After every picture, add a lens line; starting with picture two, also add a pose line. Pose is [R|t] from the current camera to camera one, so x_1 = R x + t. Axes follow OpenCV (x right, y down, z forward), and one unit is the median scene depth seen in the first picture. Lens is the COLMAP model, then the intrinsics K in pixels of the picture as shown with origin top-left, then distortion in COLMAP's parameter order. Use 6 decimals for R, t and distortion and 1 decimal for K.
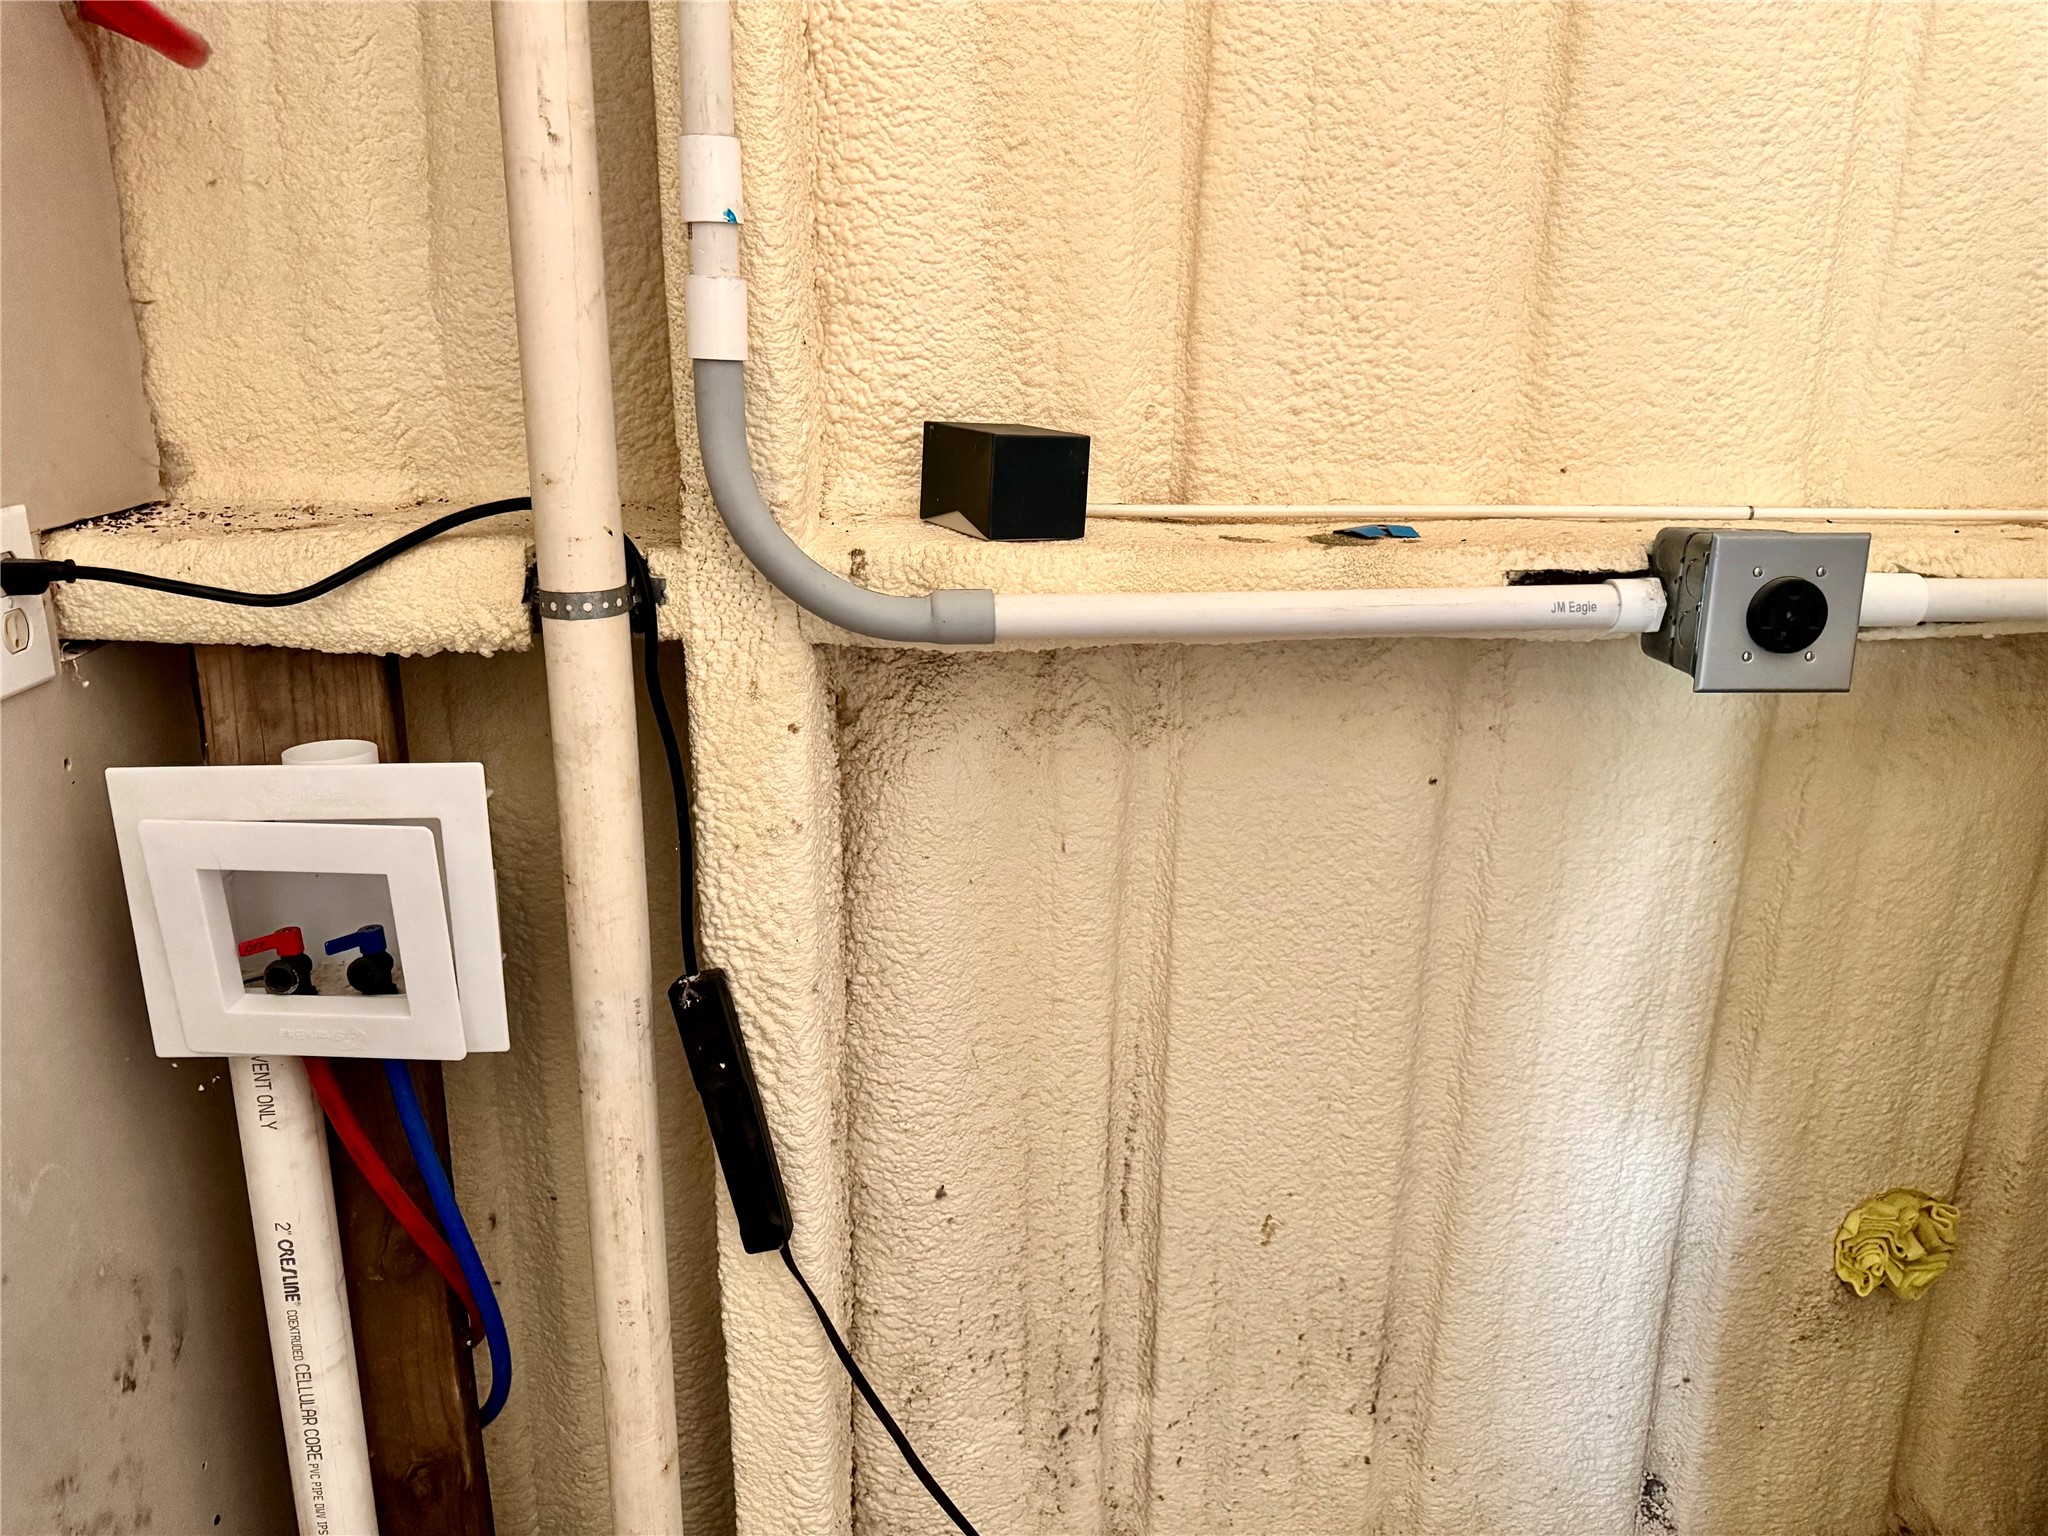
lens RADIAL K [[1424.6, 0, 1022.7], [0, 1424.6, 775.2], [0, 0, 1]] dist [0.032736, -0.026386]
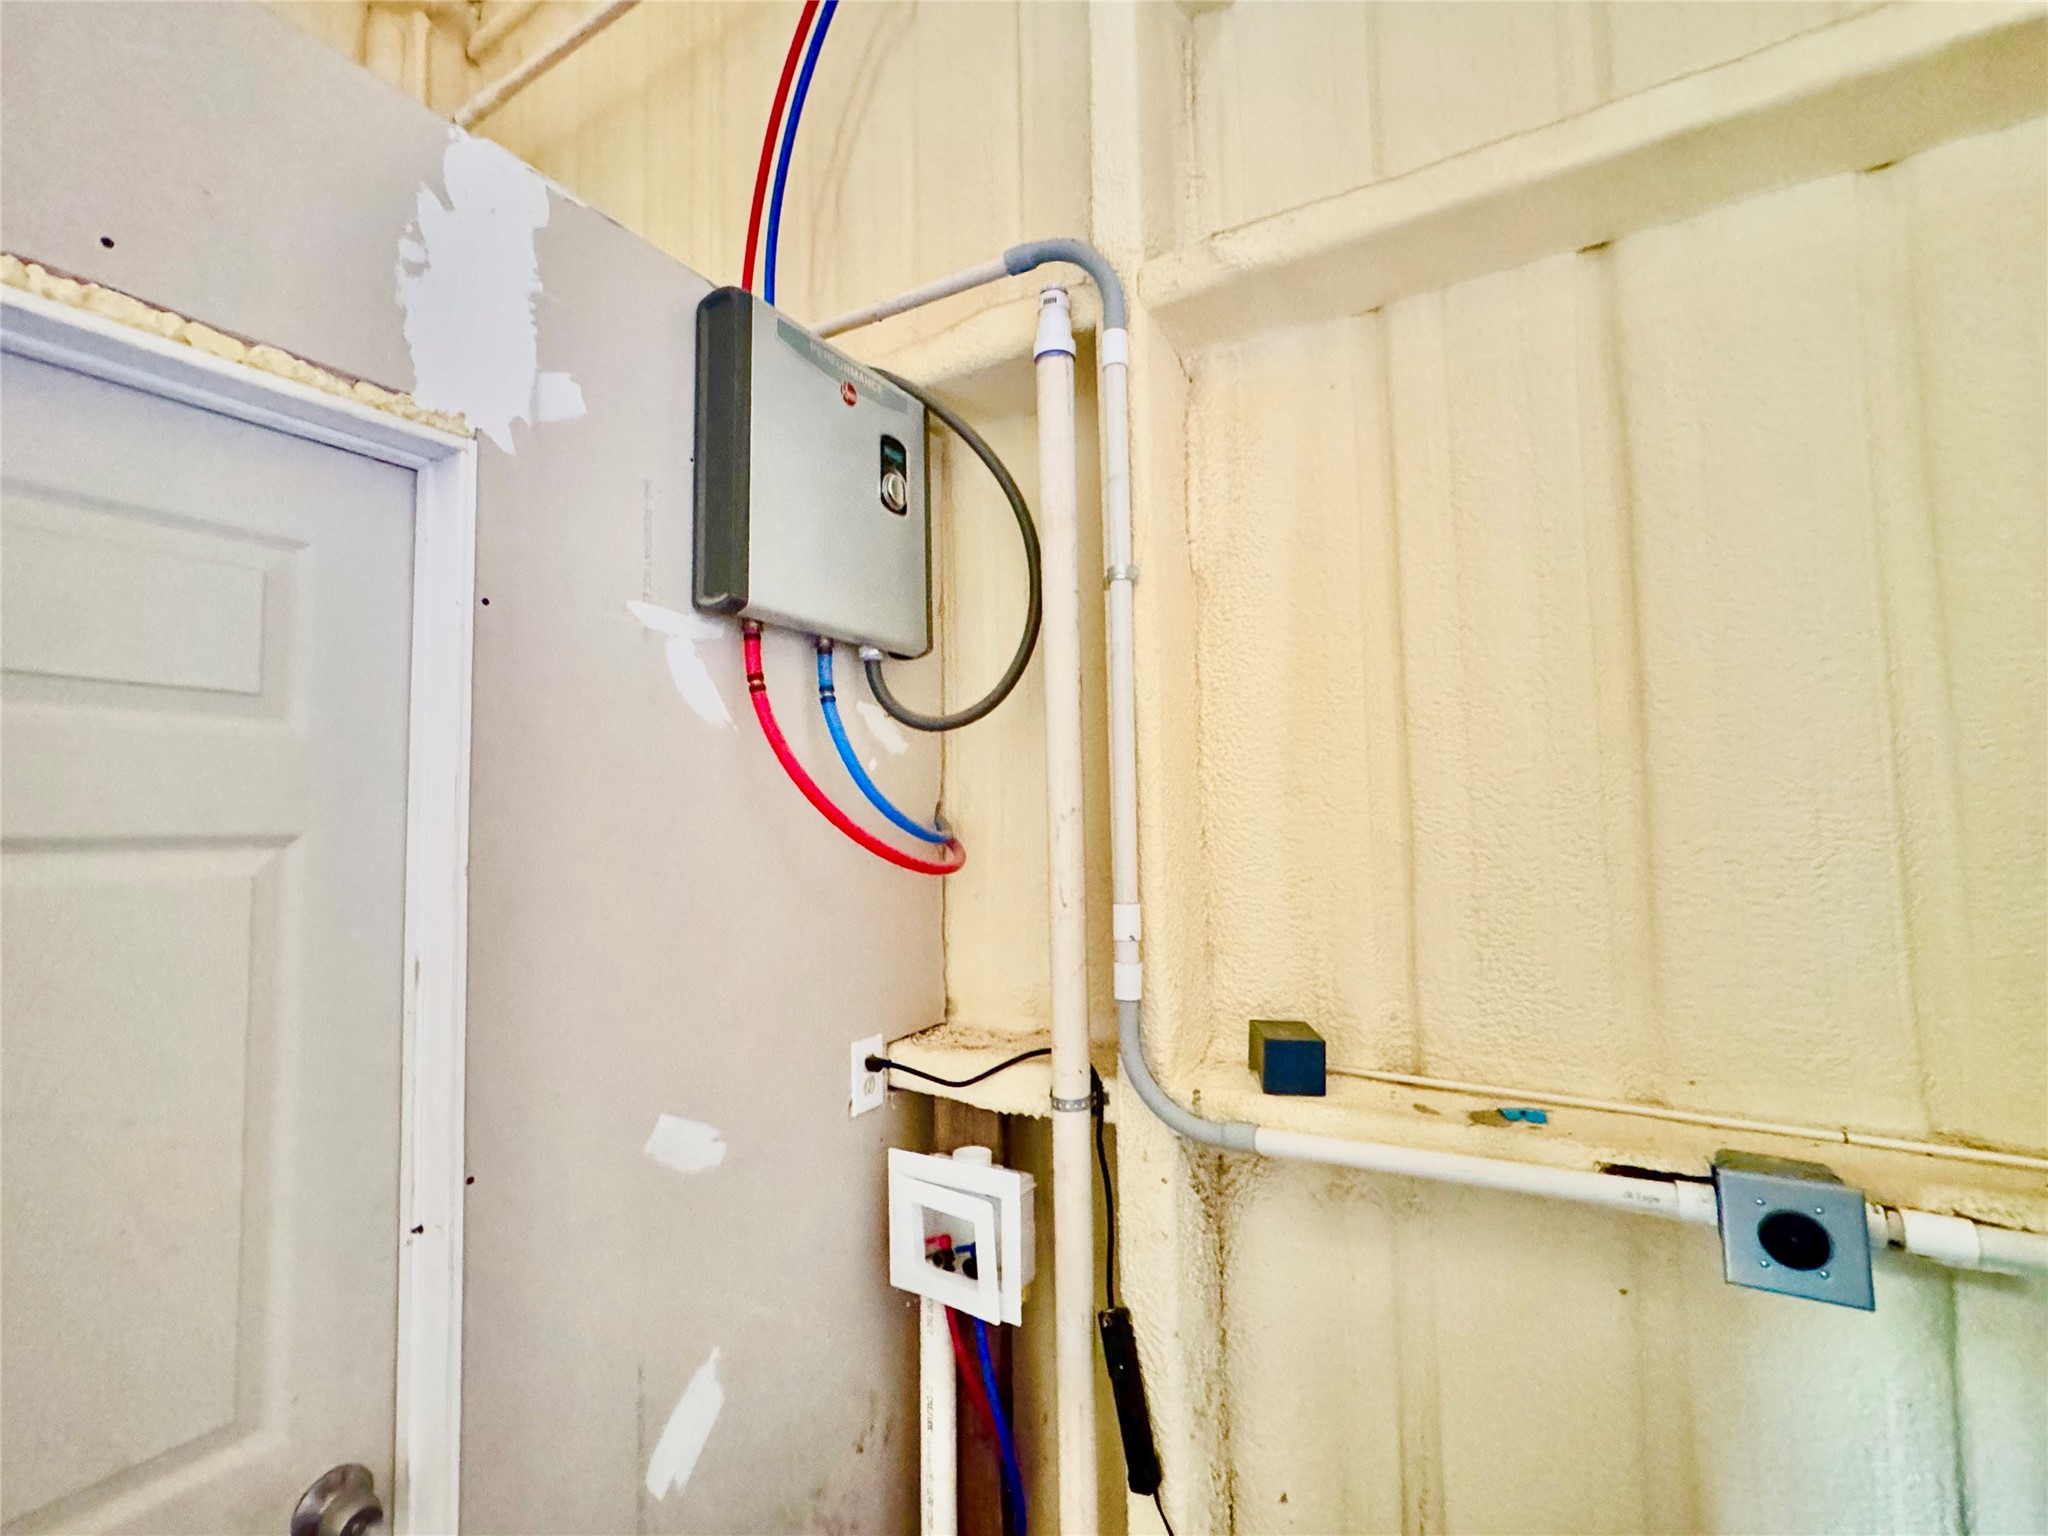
lens RADIAL K [[901.2, 0, 1028.9], [0, 901.2, 771.8], [0, 0, 1]] dist [-0.003132, 0.000431]
pose [[0.823864, -0.059607, -0.563645, 0.393638], [-0.134783, 0.945324, -0.296979, -0.163181], [0.550529, 0.320640, 0.770784, -0.212608]]
